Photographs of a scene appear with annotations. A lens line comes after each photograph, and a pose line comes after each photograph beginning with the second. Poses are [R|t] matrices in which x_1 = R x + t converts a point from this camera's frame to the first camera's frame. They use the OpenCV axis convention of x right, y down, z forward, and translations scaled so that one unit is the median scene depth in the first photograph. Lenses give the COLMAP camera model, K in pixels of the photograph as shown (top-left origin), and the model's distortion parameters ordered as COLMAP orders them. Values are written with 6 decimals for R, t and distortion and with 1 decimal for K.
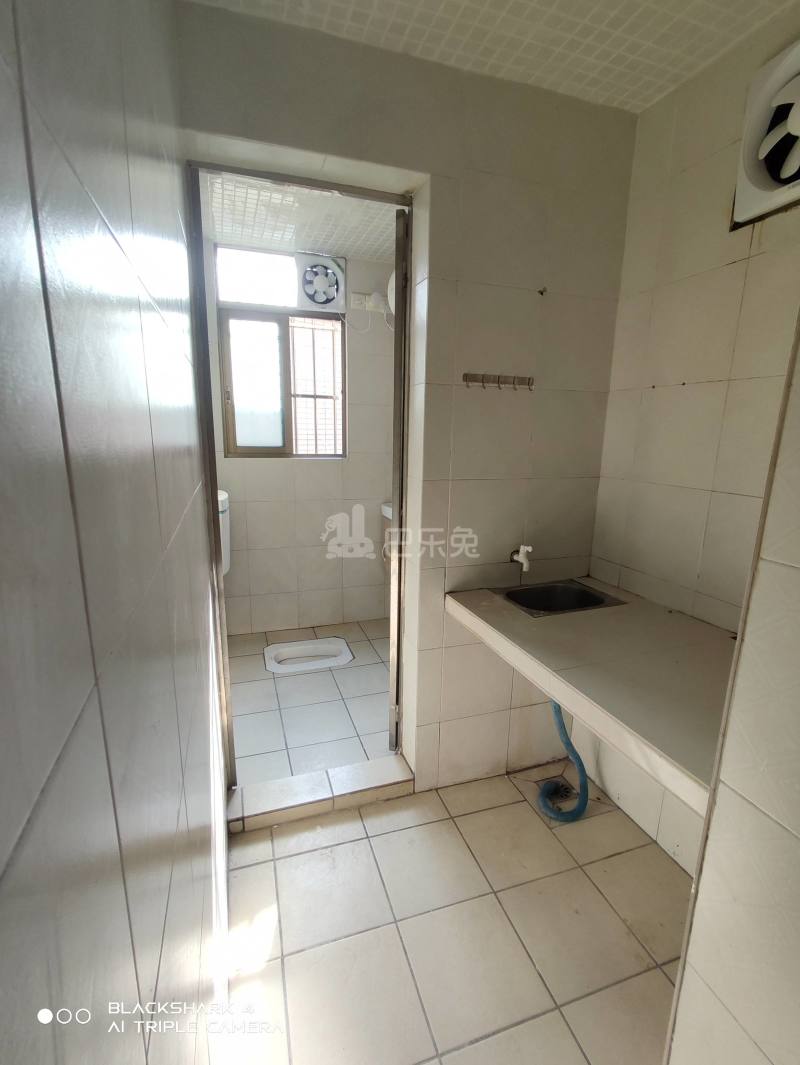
lens RADIAL K [[491.3, 0, 398.1], [0, 491.3, 529.4], [0, 0, 1]] dist [0.005192, 0.000174]
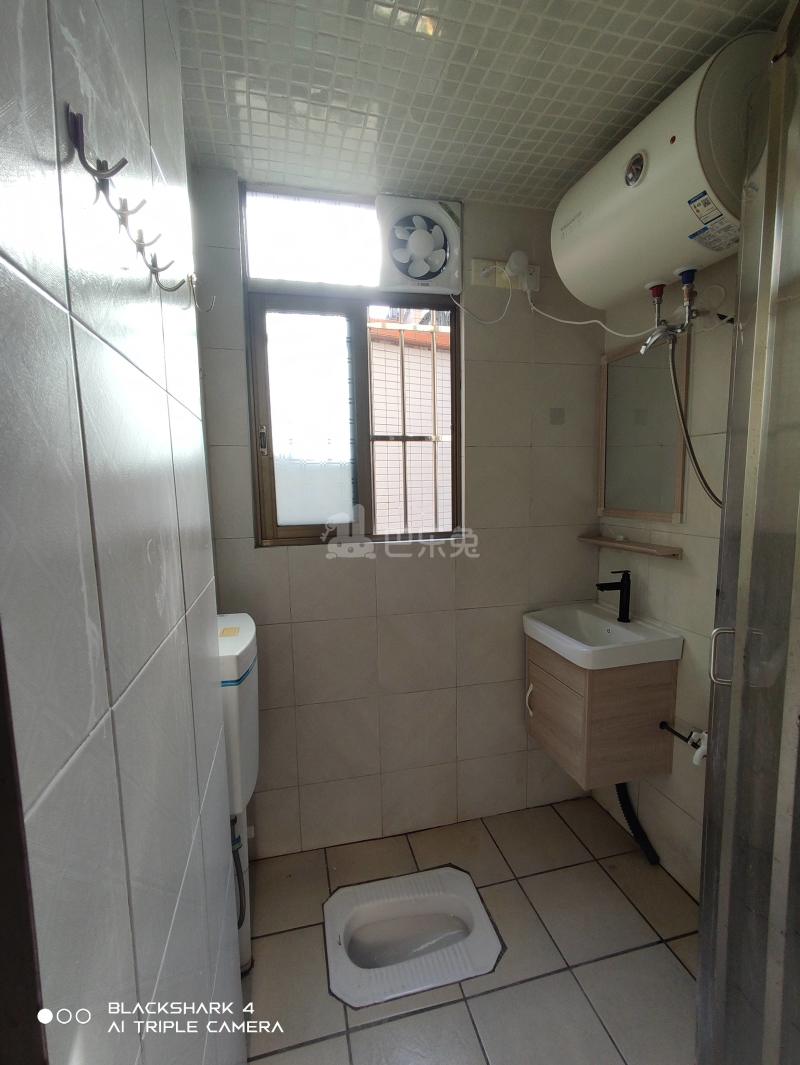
lens RADIAL K [[491.3, 0, 399.9], [0, 491.3, 533.7], [0, 0, 1]] dist [0.005192, 0.000174]
pose [[0.995613, -0.025631, -0.089992, -0.135706], [0.016367, 0.994629, -0.102206, -0.100438], [0.092129, 0.100285, 0.990684, 0.451010]]
